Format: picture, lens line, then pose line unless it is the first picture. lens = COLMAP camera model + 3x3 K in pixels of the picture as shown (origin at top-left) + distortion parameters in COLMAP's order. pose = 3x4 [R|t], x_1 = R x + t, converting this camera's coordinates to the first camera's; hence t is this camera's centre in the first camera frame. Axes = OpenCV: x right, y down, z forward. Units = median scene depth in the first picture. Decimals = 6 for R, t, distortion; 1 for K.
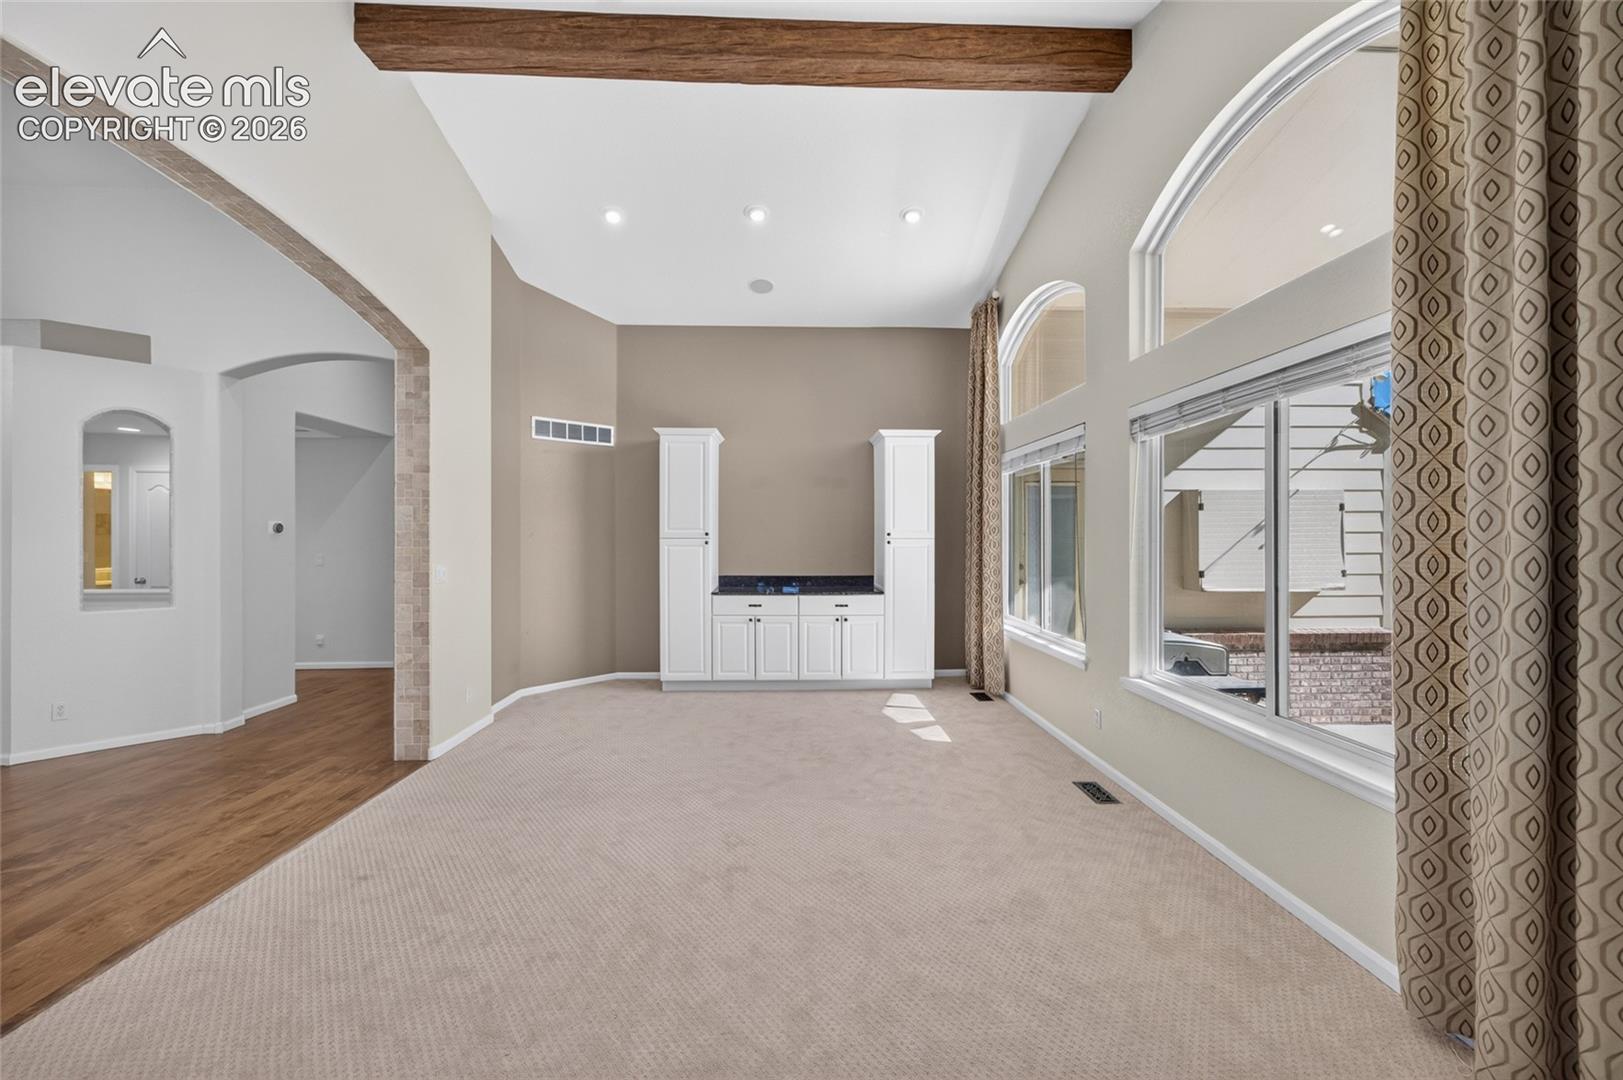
lens RADIAL K [[647.4, 0, 808.9], [0, 647.4, 528.9], [0, 0, 1]] dist [0.003608, -0.003408]
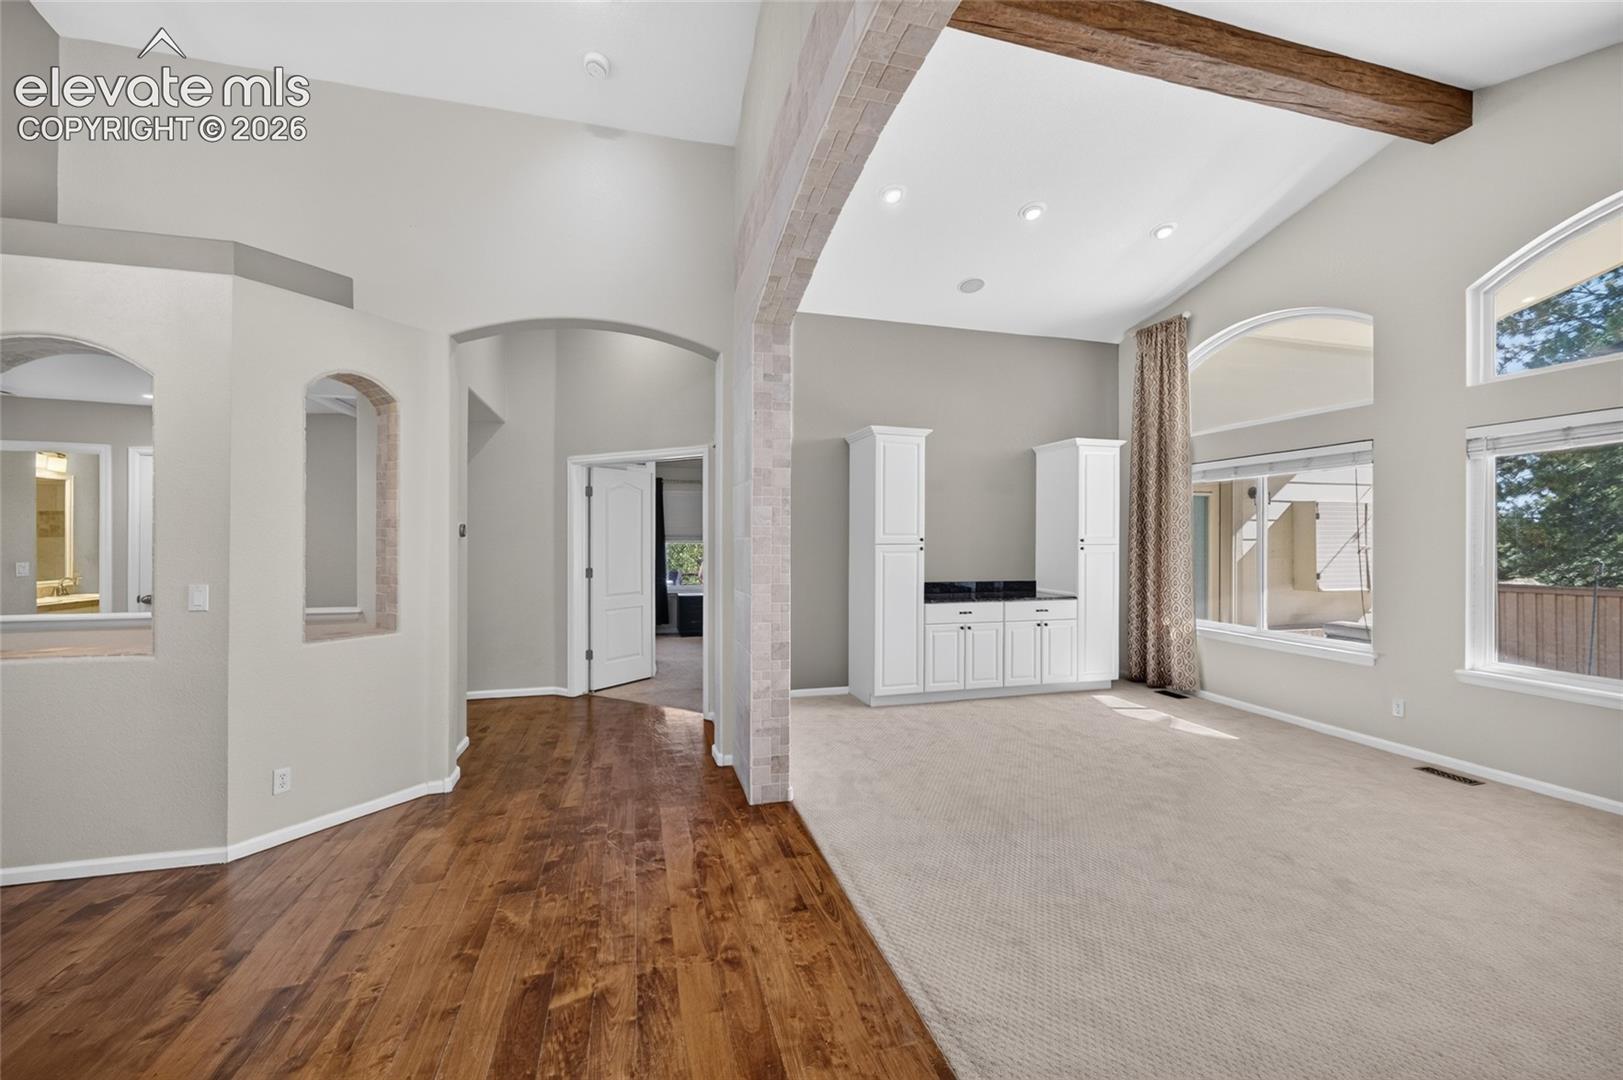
lens RADIAL K [[647.2, 0, 813.4], [0, 647.2, 534.2], [0, 0, 1]] dist [0.001424, -0.000438]
pose [[0.972931, 0.004987, 0.231040, -0.710464], [-0.005930, 0.999977, 0.003391, -0.002588], [-0.231018, -0.004669, 0.972938, 0.141515]]
